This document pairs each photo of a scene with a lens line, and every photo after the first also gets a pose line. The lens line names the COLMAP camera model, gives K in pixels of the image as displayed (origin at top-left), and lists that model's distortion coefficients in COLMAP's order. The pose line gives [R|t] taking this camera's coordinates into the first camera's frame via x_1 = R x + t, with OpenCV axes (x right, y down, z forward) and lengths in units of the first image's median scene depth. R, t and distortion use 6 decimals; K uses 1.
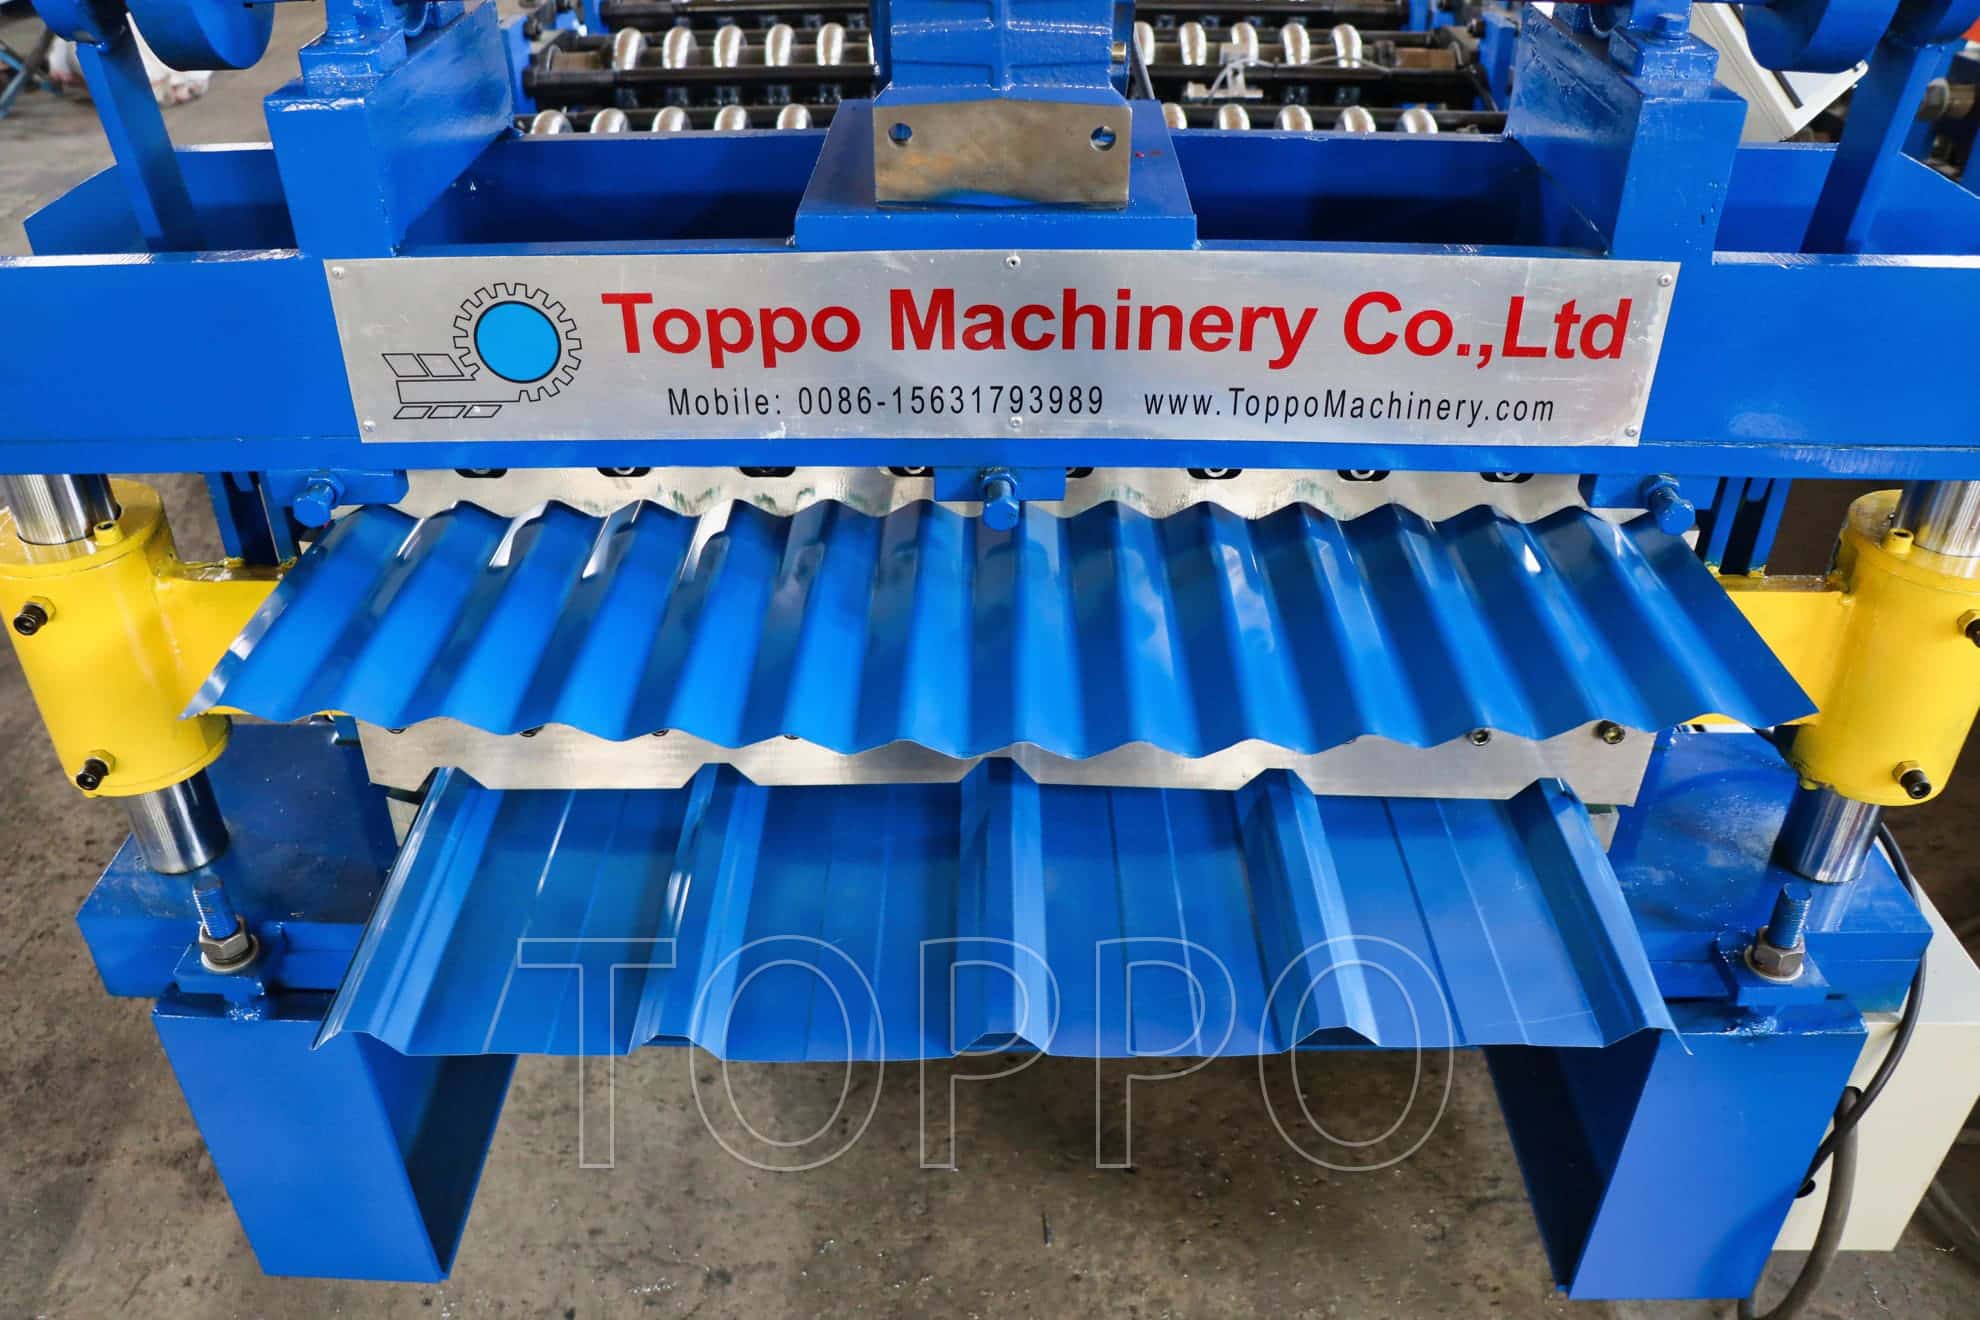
lens RADIAL K [[1567.7, 0, 985.5], [0, 1567.7, 692.1], [0, 0, 1]] dist [-0.178057, 0.150727]
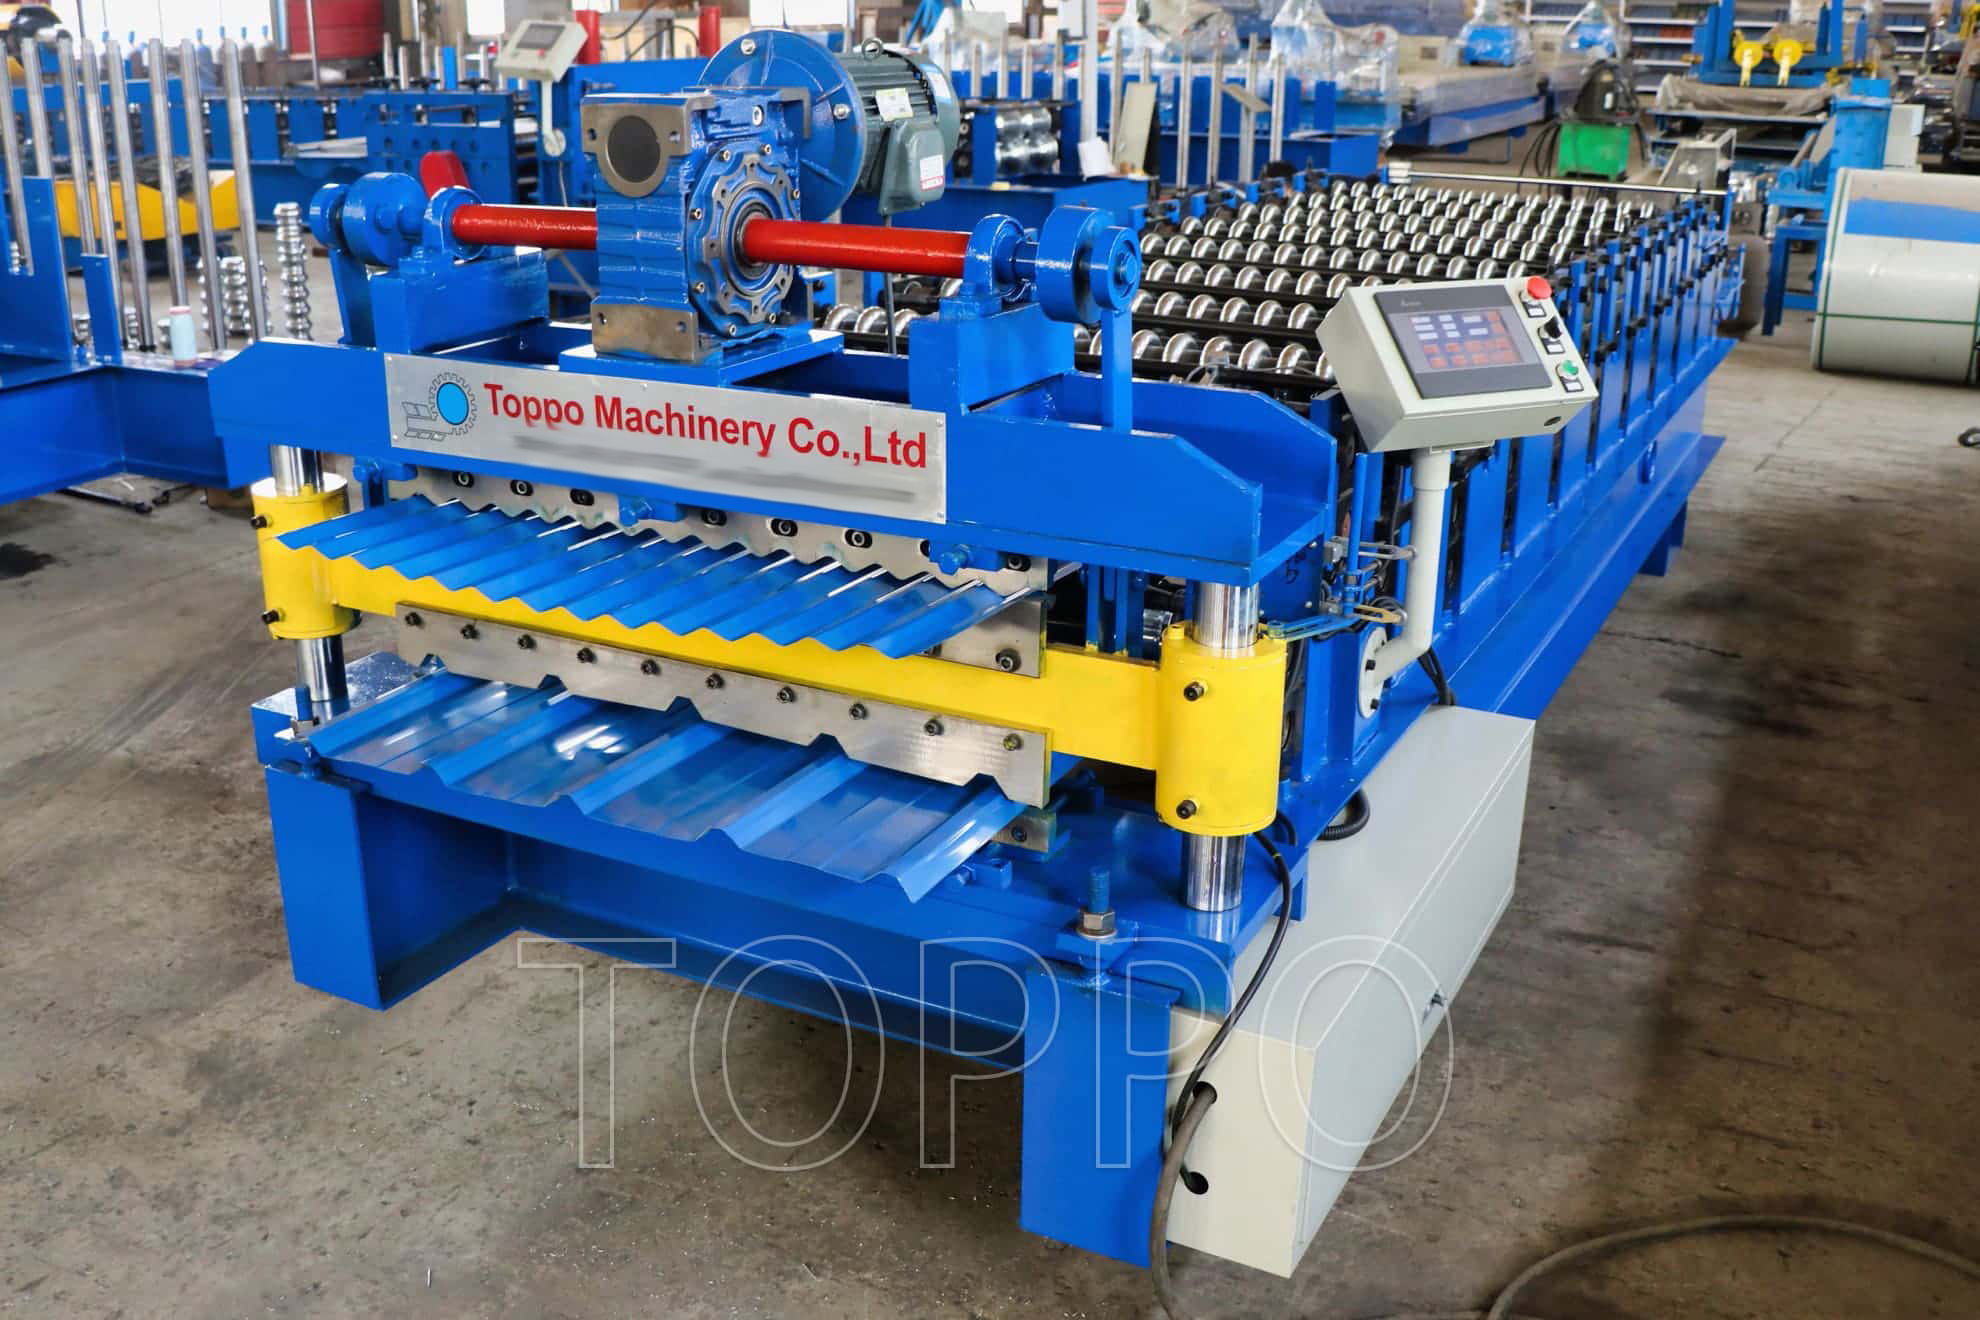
lens RADIAL K [[1836.7, 0, 990.0], [0, 1836.7, 660.0], [0, 0, 1]] dist [-0.105536, -0.002017]
pose [[0.890562, 0.156512, -0.427087, 1.424166], [-0.260202, 0.945430, -0.196105, 0.383732], [0.373088, 0.285772, 0.882689, -0.770201]]
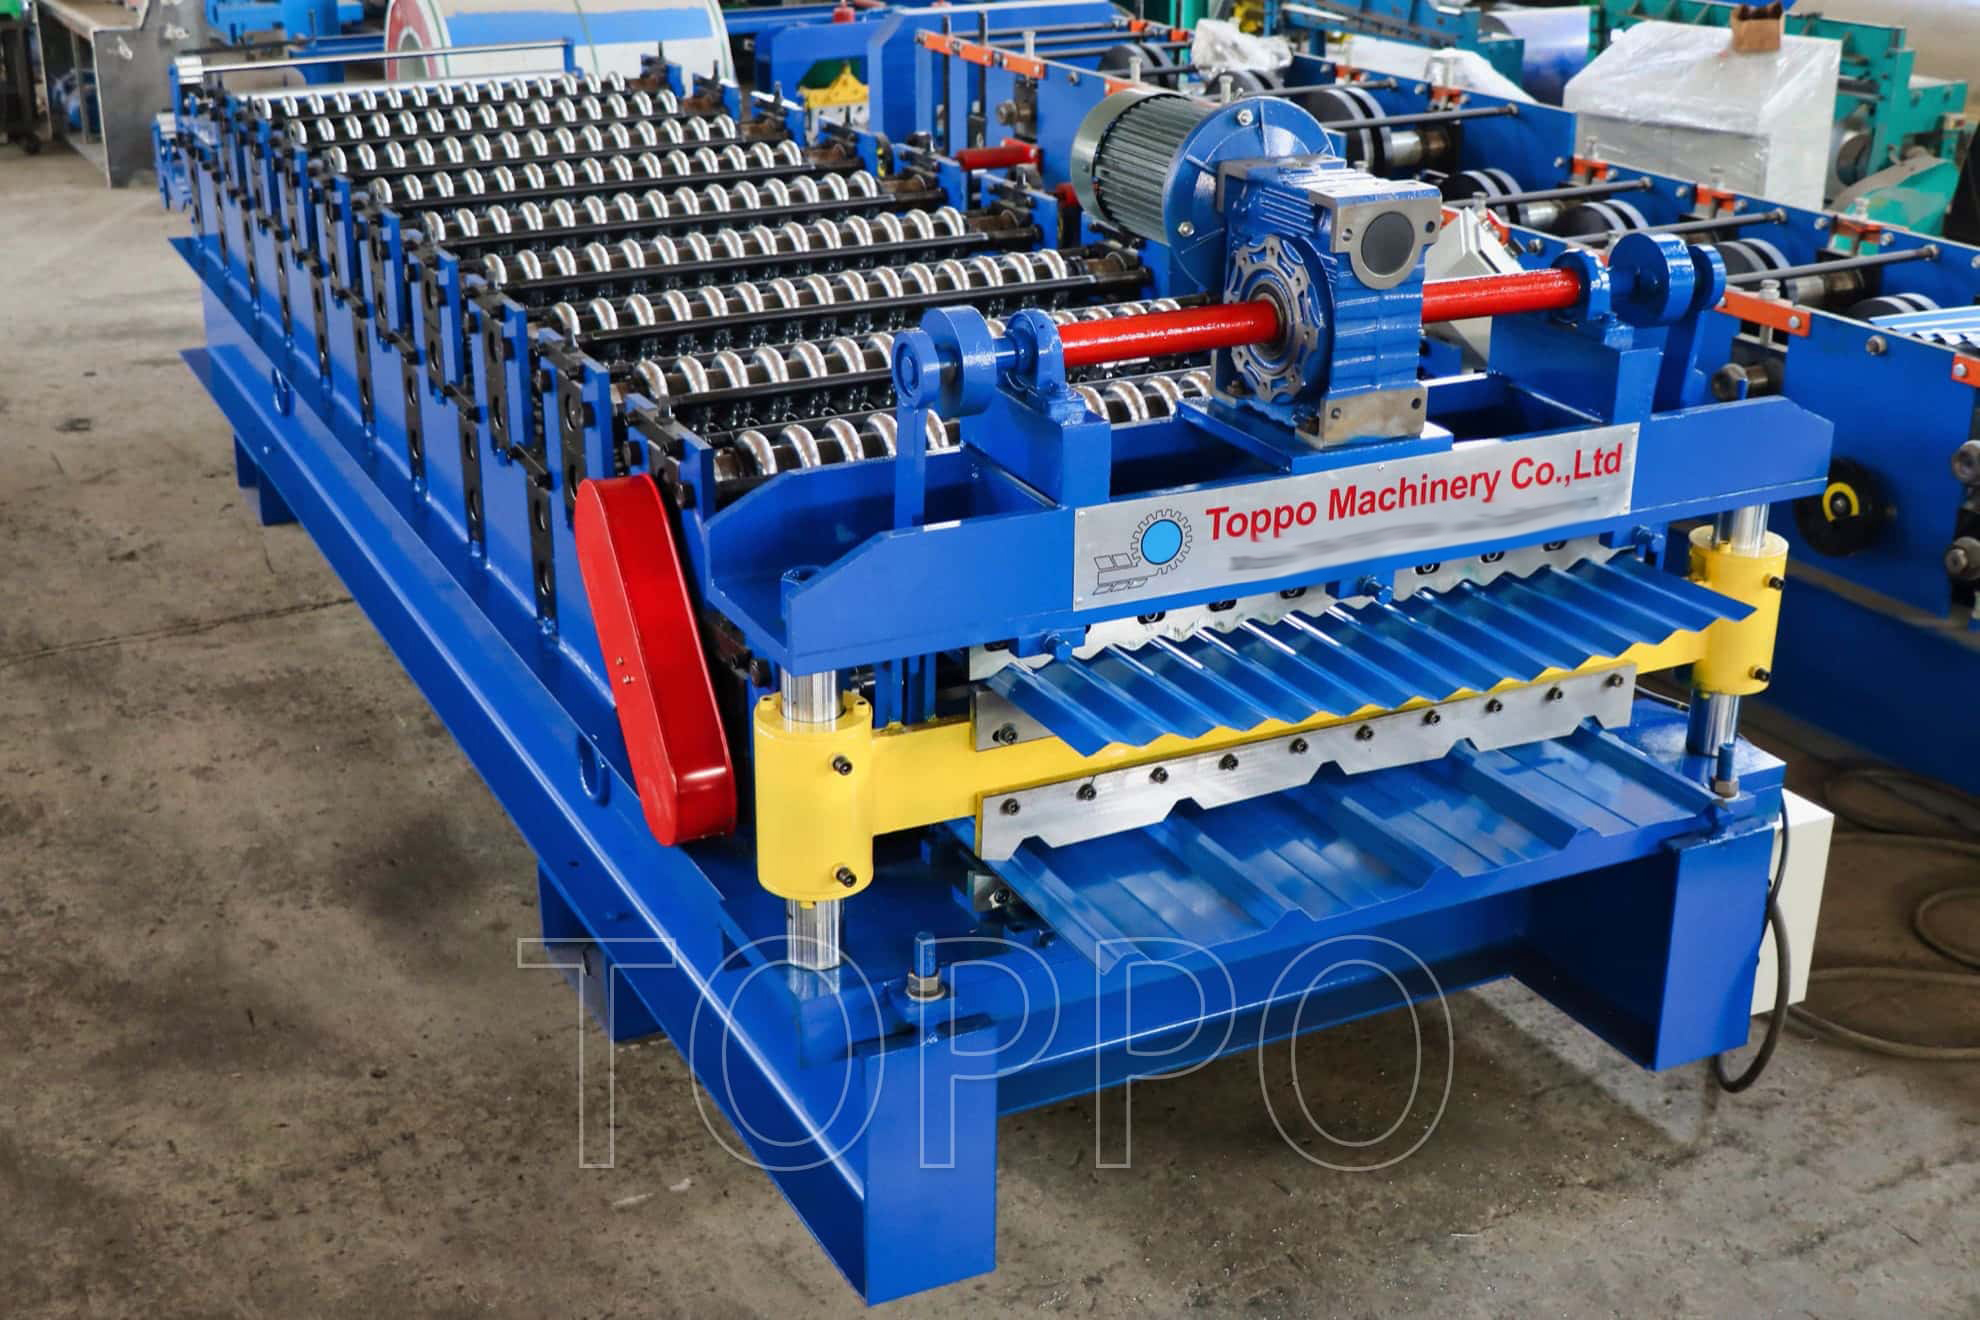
lens RADIAL K [[2332.5, 0, 990.0], [0, 2332.5, 660.0], [0, 0, 1]] dist [-0.026715, -0.020093]
pose [[0.885443, -0.164336, 0.434723, -1.765062], [0.253904, 0.954514, -0.156321, 0.302707], [-0.389260, 0.248792, 0.886893, -1.415016]]
